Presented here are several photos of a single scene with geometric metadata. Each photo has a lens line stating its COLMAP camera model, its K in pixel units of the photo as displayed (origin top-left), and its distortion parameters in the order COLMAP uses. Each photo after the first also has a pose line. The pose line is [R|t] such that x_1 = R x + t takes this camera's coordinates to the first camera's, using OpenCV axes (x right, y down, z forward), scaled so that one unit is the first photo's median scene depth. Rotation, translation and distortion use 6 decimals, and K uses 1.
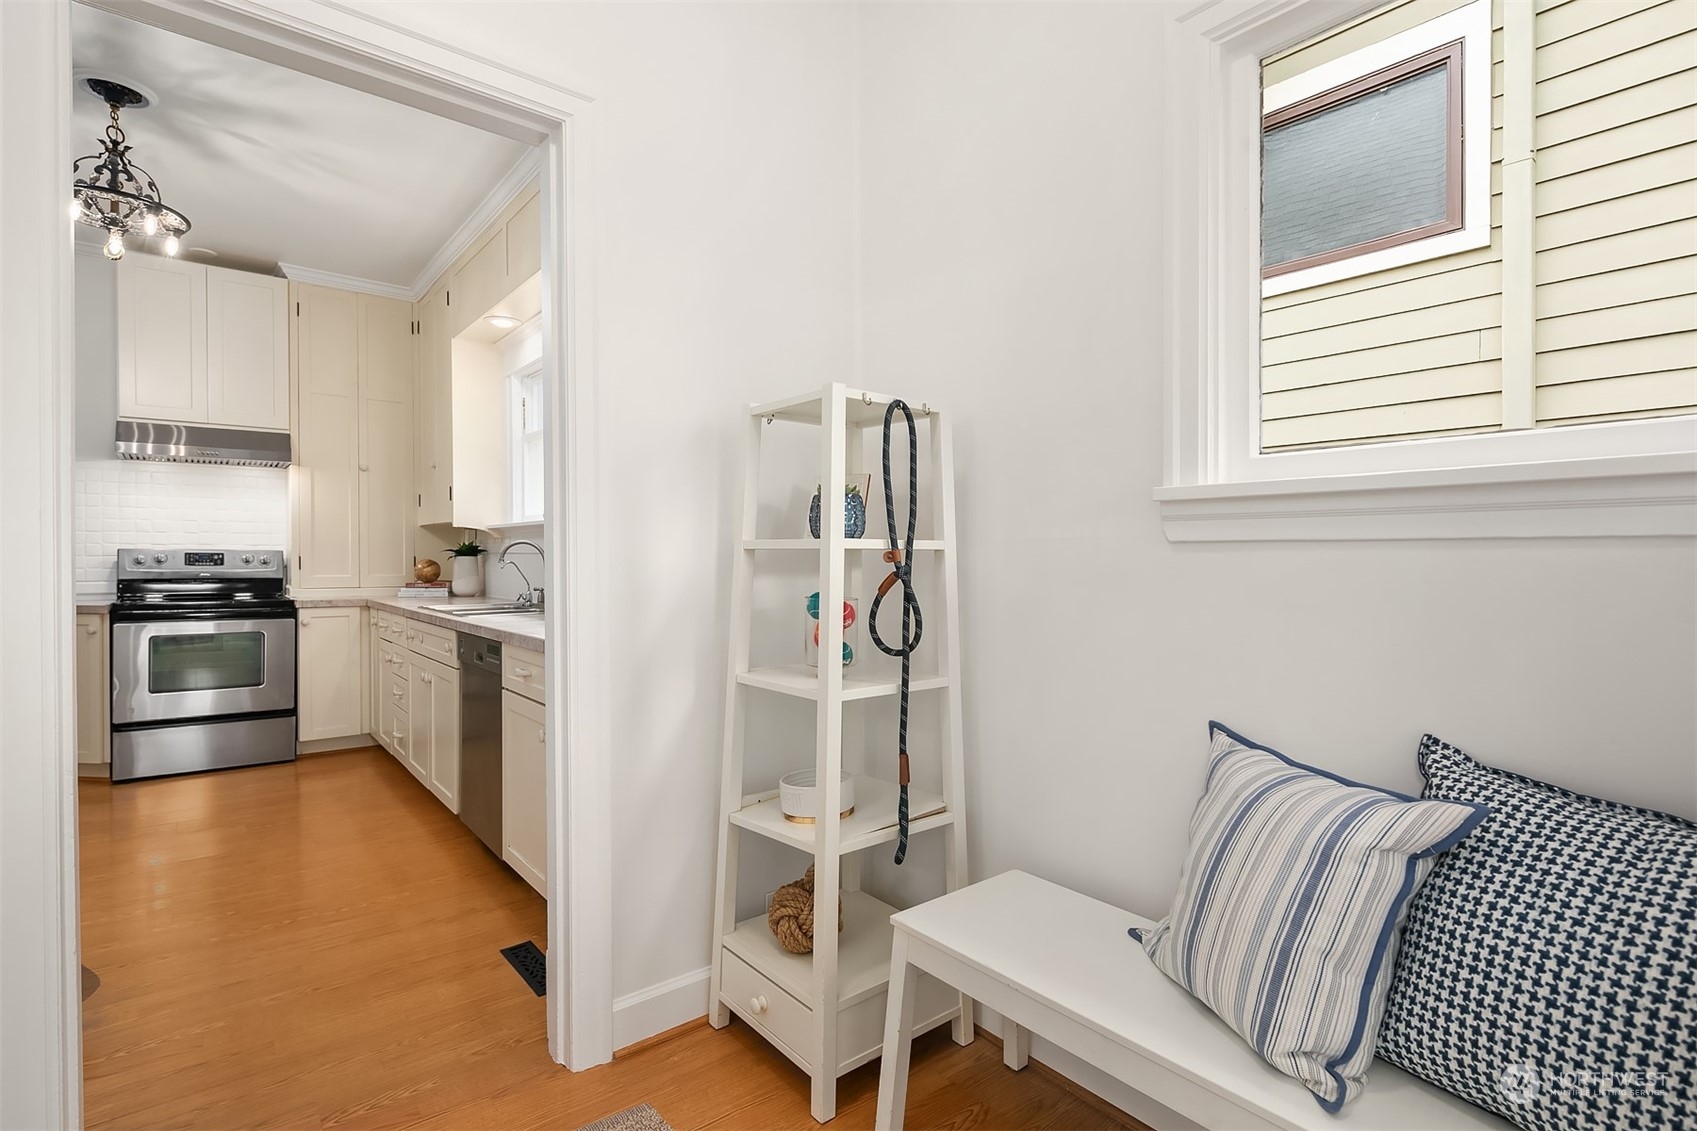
lens RADIAL K [[821.9, 0, 843.8], [0, 821.9, 567.4], [0, 0, 1]] dist [0.002678, -0.001454]
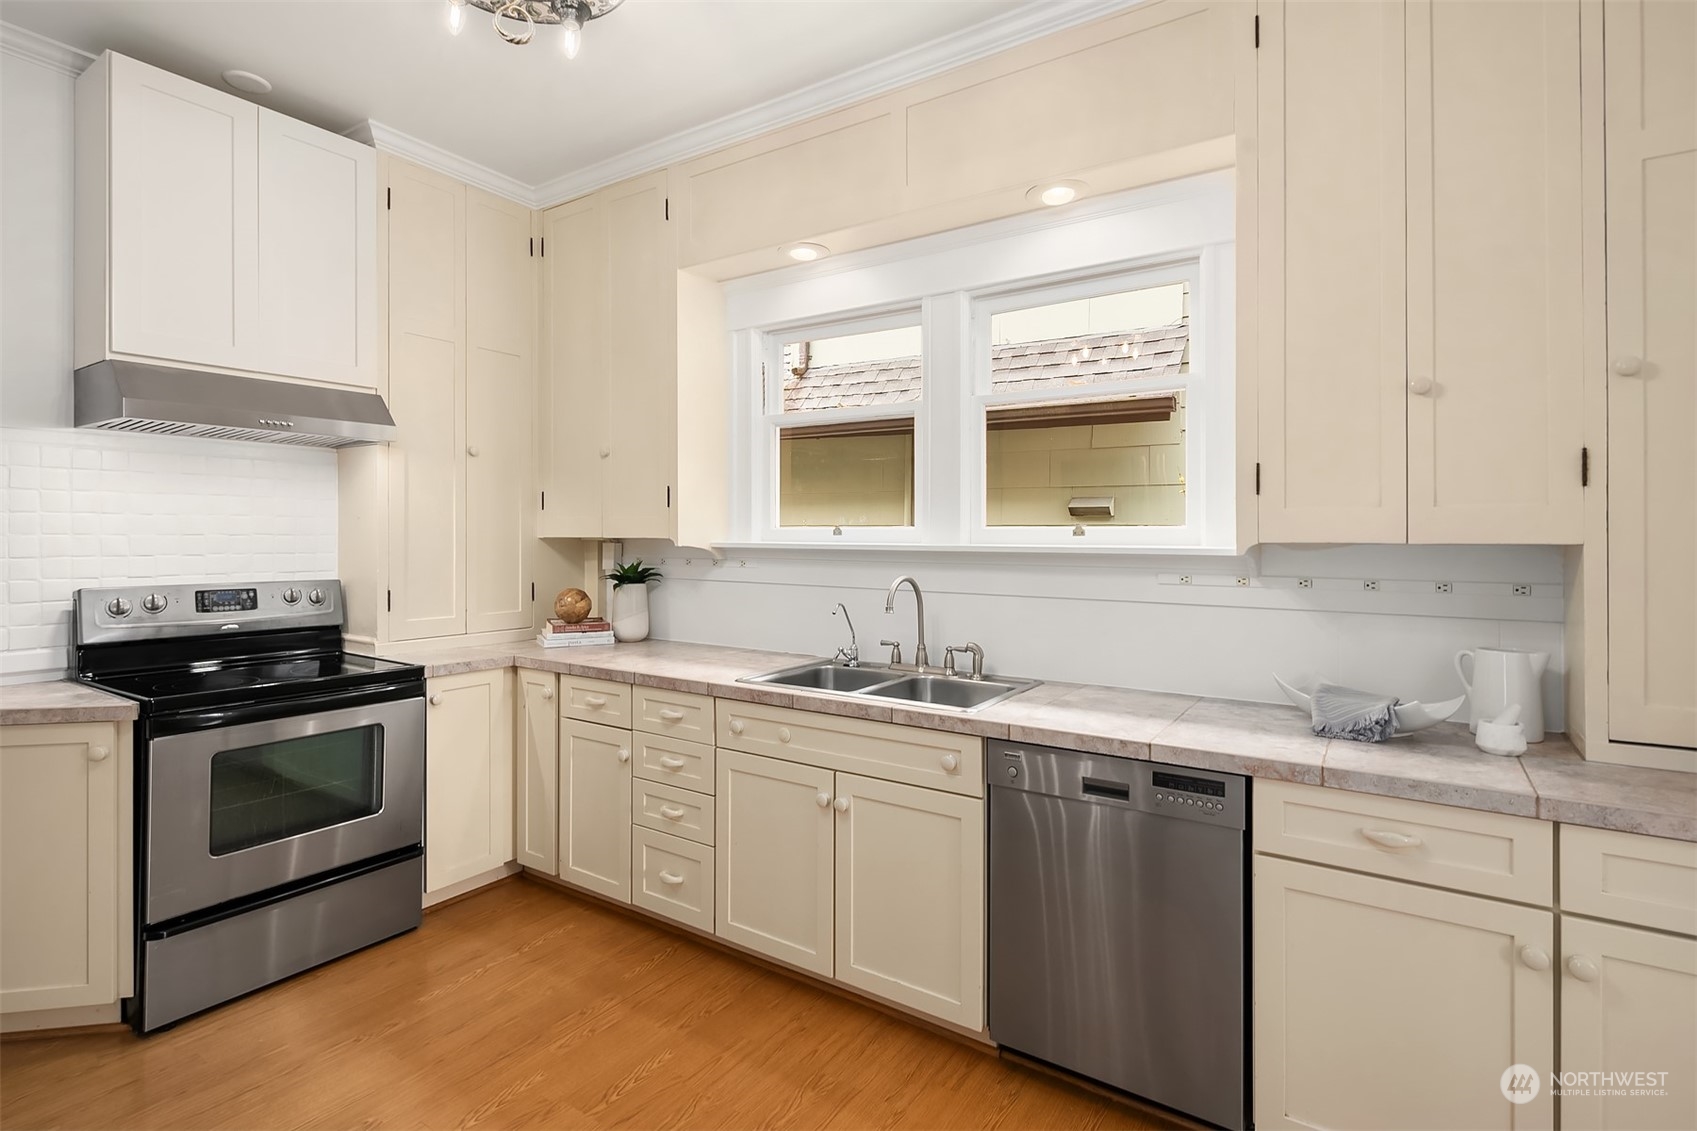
lens RADIAL K [[821.9, 0, 849.8], [0, 821.9, 540.5], [0, 0, 1]] dist [0.002678, -0.001454]
pose [[0.953947, 0.002006, 0.299968, -0.520541], [0.002021, 0.999912, -0.013114, -0.042942], [-0.299968, 0.013117, 0.953859, 0.300689]]
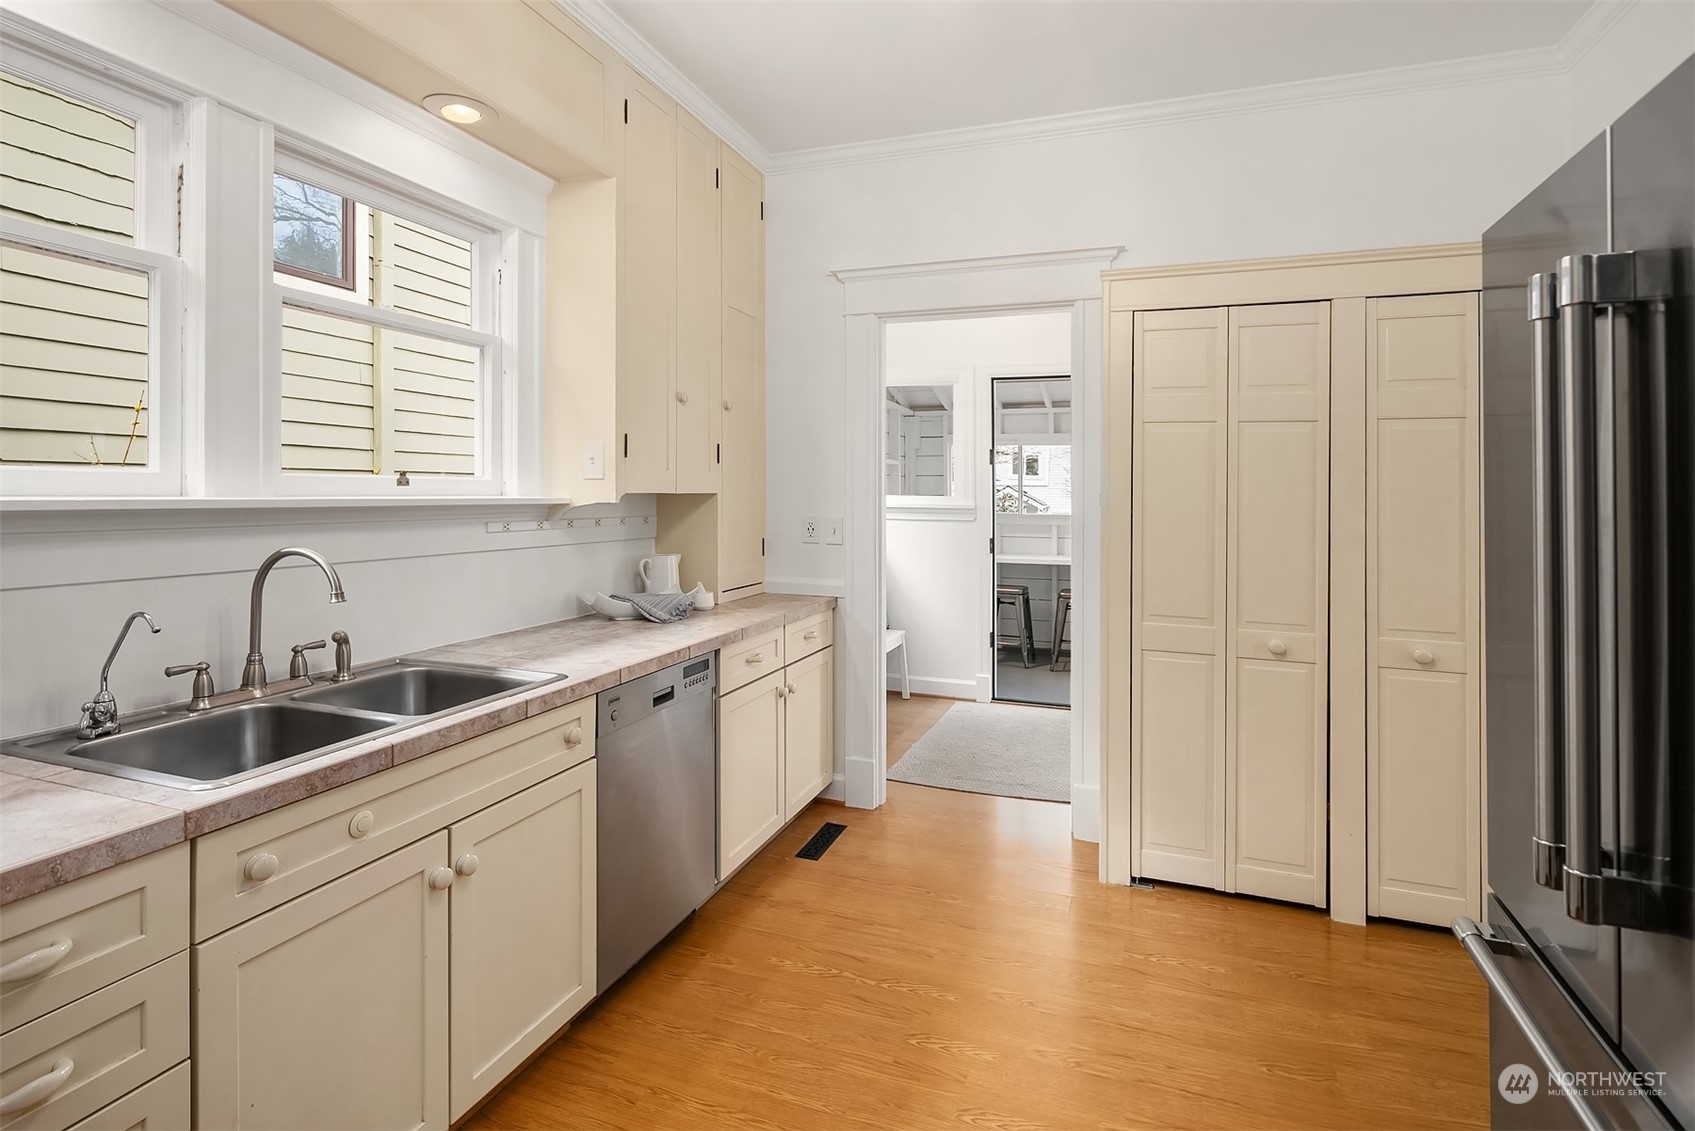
lens RADIAL K [[820.9, 0, 830.8], [0, 820.9, 481.7], [0, 0, 1]] dist [0.002678, -0.001454]
pose [[-0.502850, 0.004999, 0.864359, -0.748900], [0.006043, 0.999979, -0.002268, -0.052419], [-0.864353, 0.004083, -0.502870, 0.794089]]
